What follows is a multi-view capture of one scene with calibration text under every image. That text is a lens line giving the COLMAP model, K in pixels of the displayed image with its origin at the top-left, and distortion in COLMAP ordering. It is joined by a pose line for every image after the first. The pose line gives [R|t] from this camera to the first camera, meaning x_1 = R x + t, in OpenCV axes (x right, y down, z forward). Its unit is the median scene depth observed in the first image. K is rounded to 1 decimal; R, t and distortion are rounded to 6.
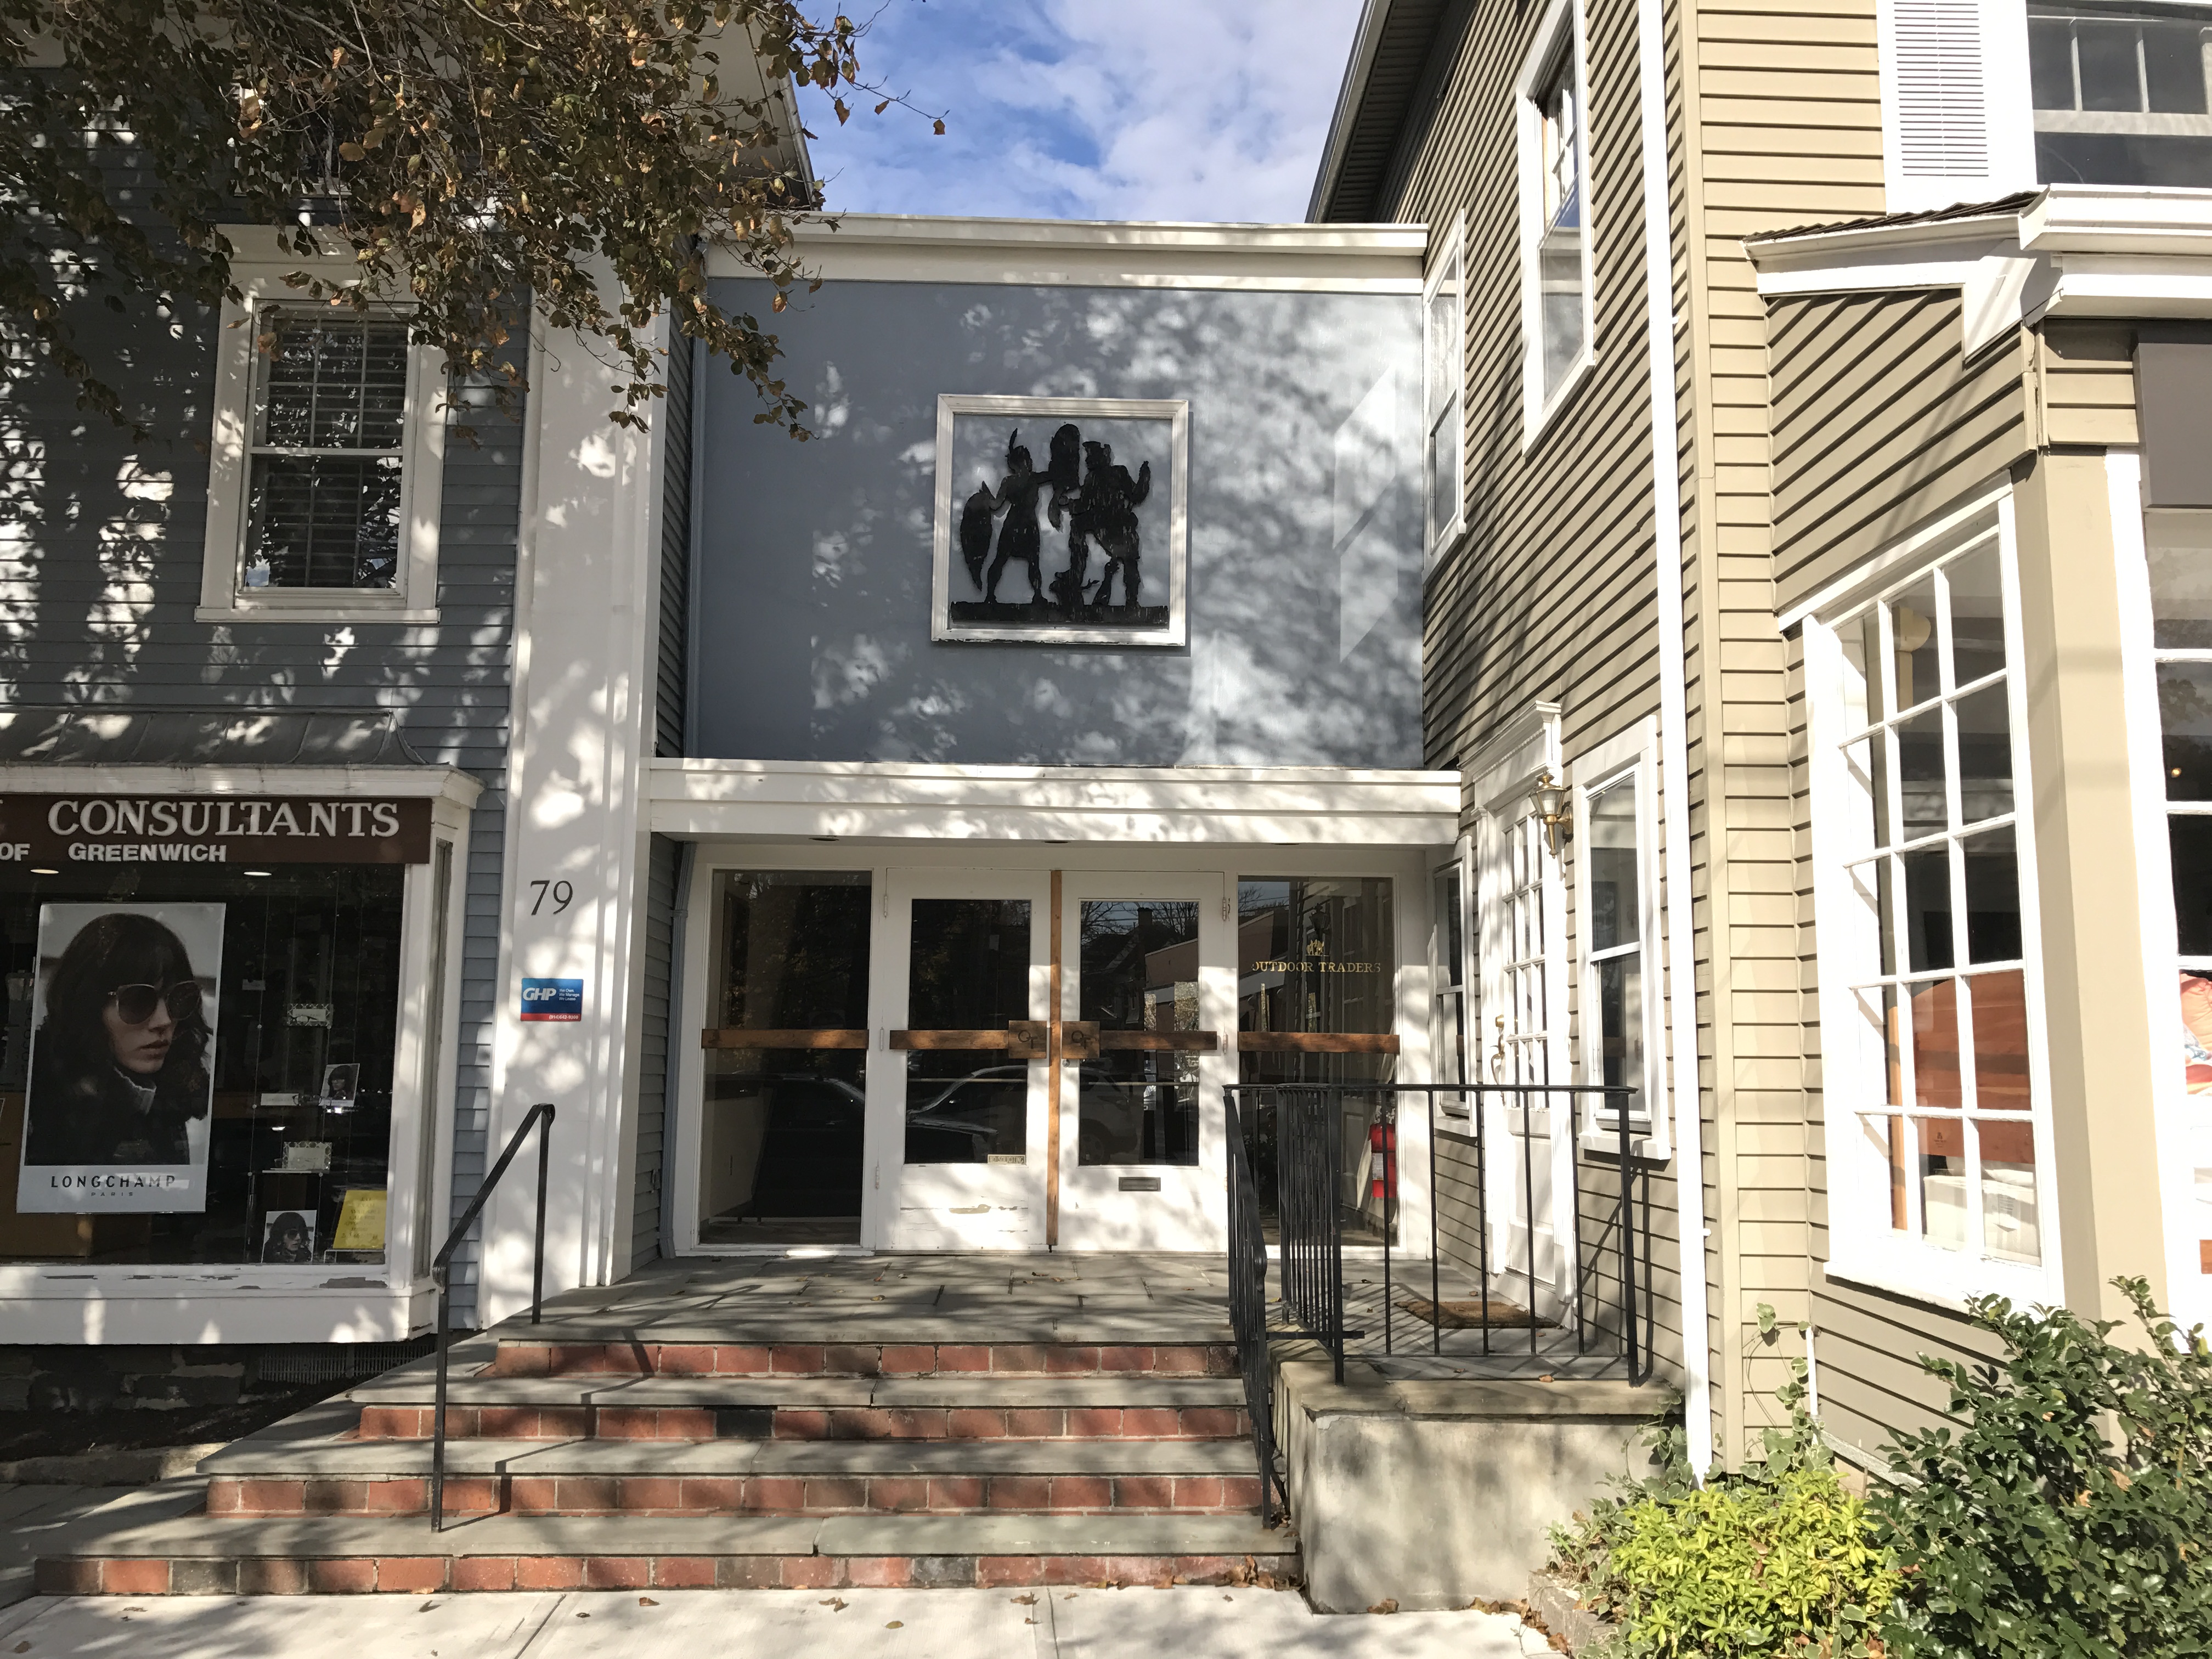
lens RADIAL K [[1831.5, 0, 1106.0], [0, 1831.5, 829.5], [0, 0, 1]] dist [0.006717, 0.001630]
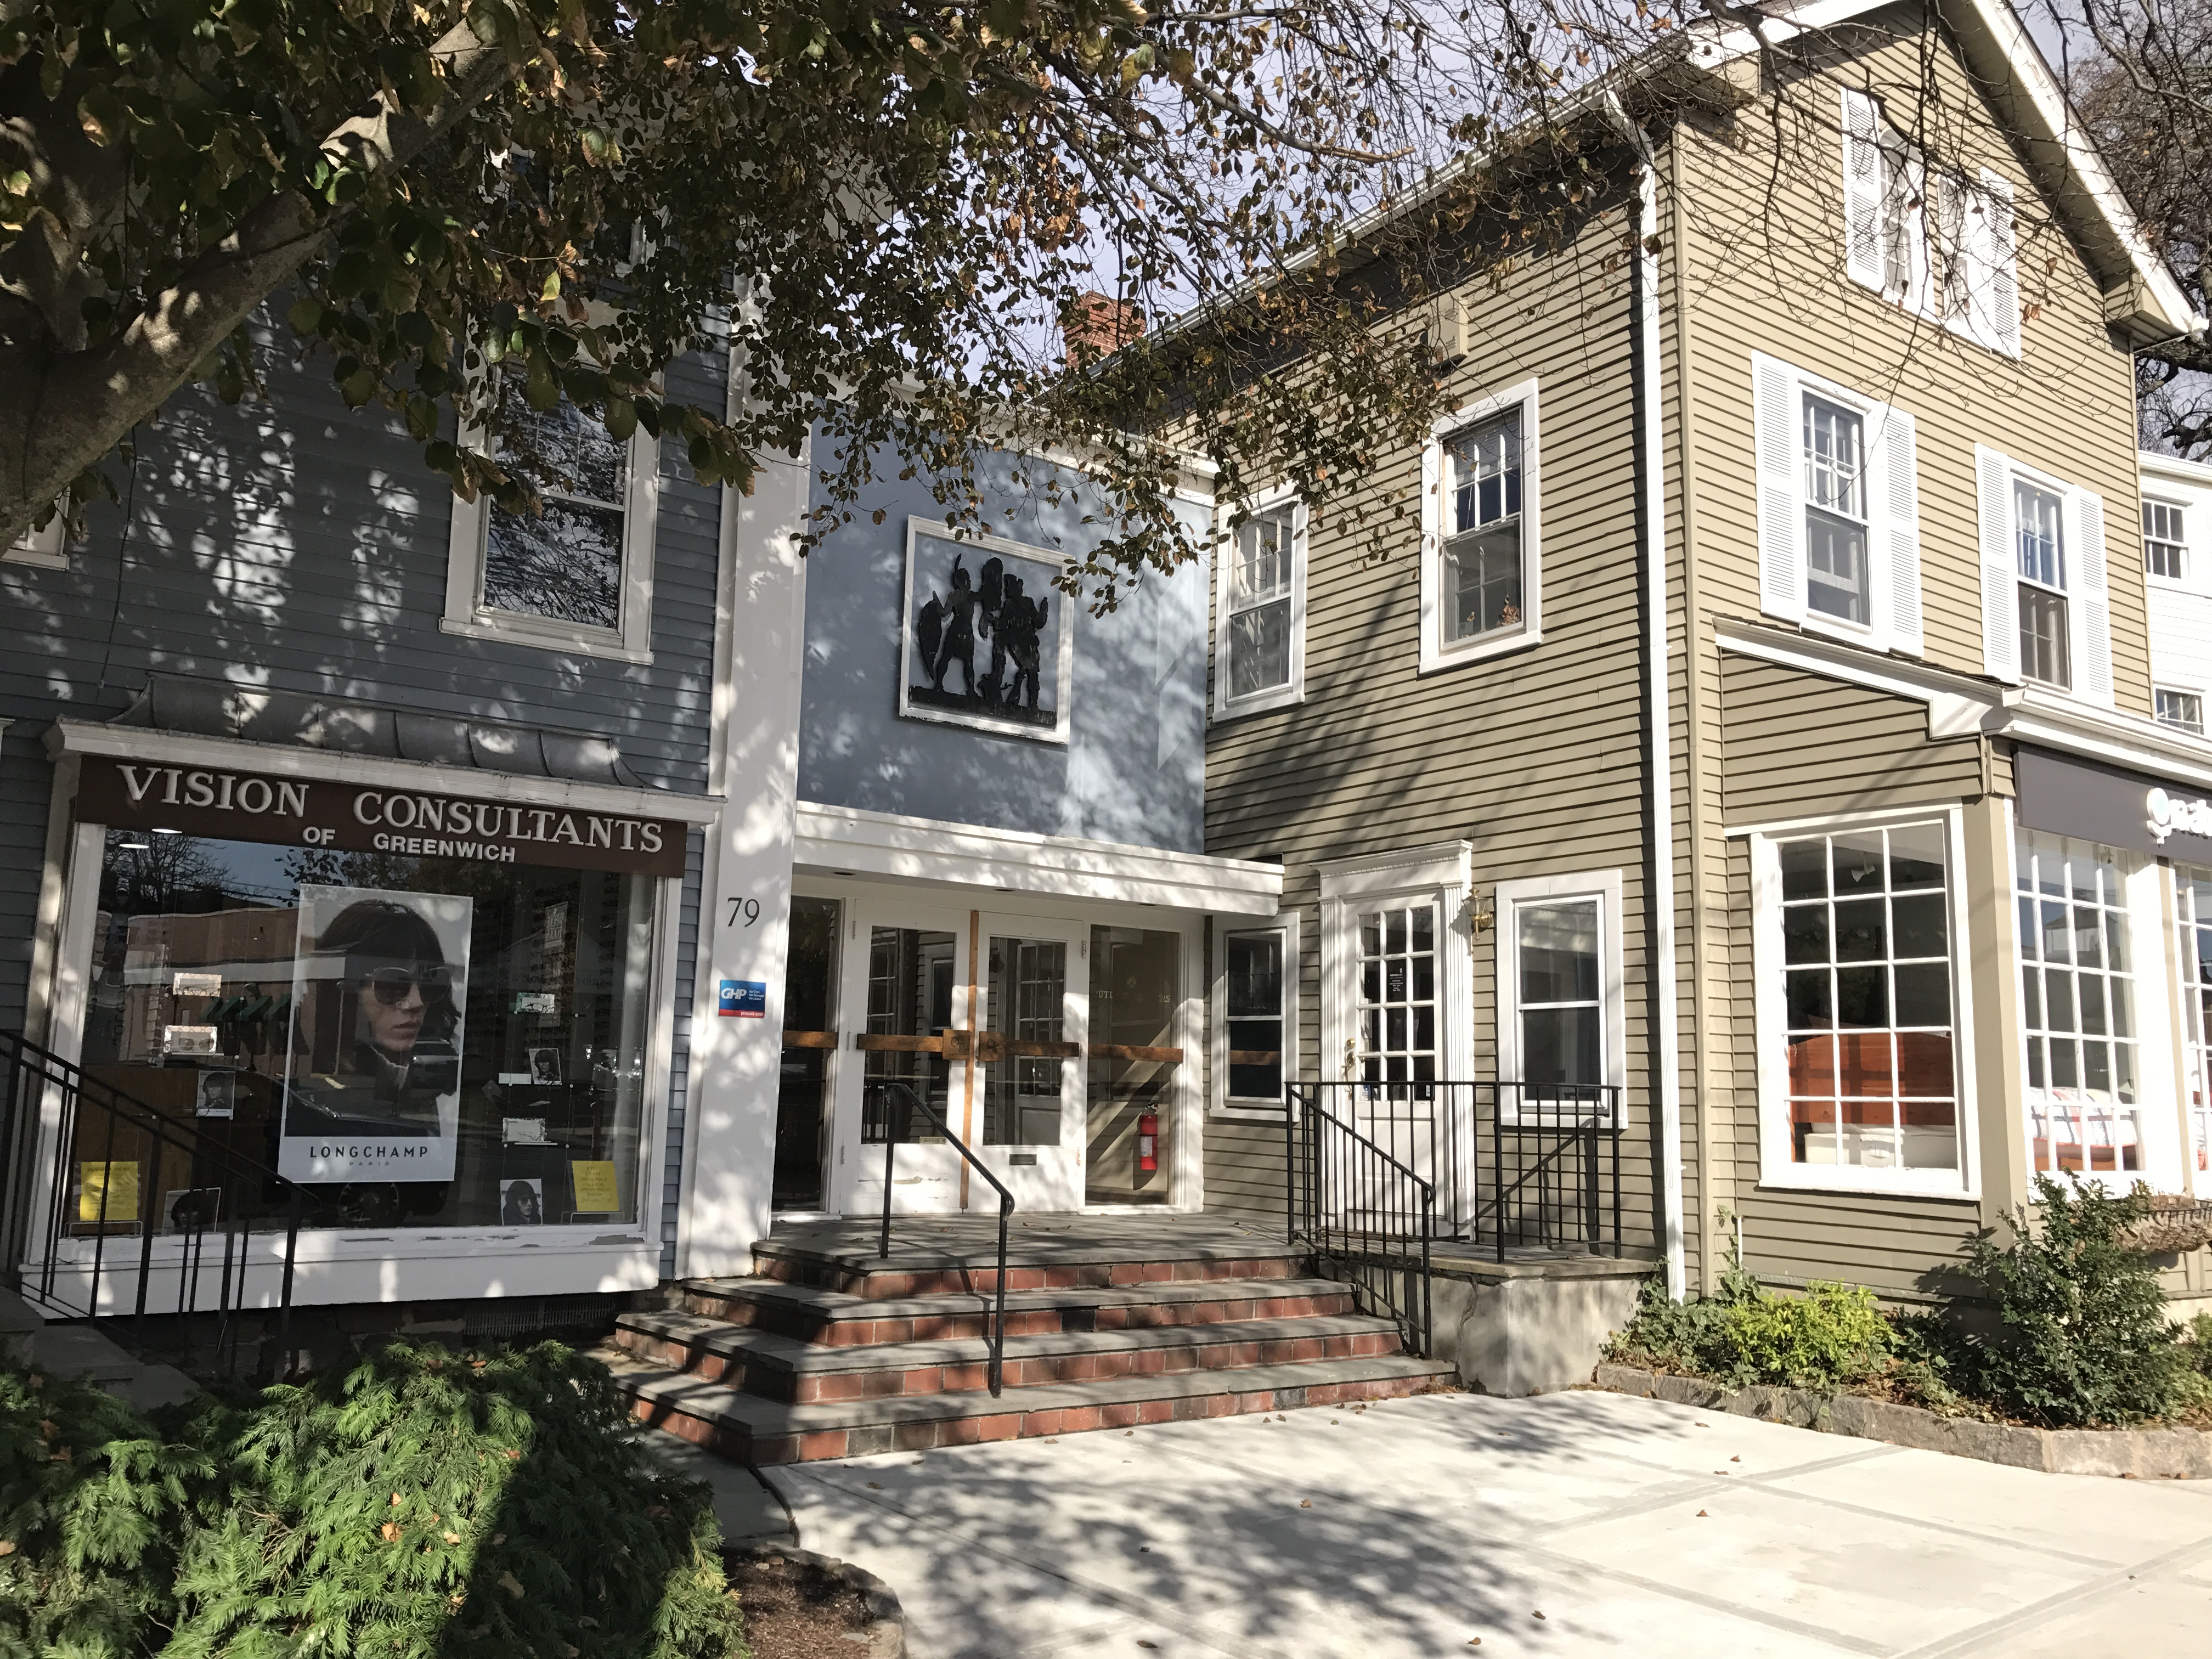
lens RADIAL K [[1831.5, 0, 1106.0], [0, 1831.5, 829.5], [0, 0, 1]] dist [0.006717, 0.001630]
pose [[0.825042, 0.096878, 0.556706, -0.760374], [-0.091368, 0.995101, -0.037758, 0.006586], [-0.557636, -0.019713, 0.829851, -0.109327]]
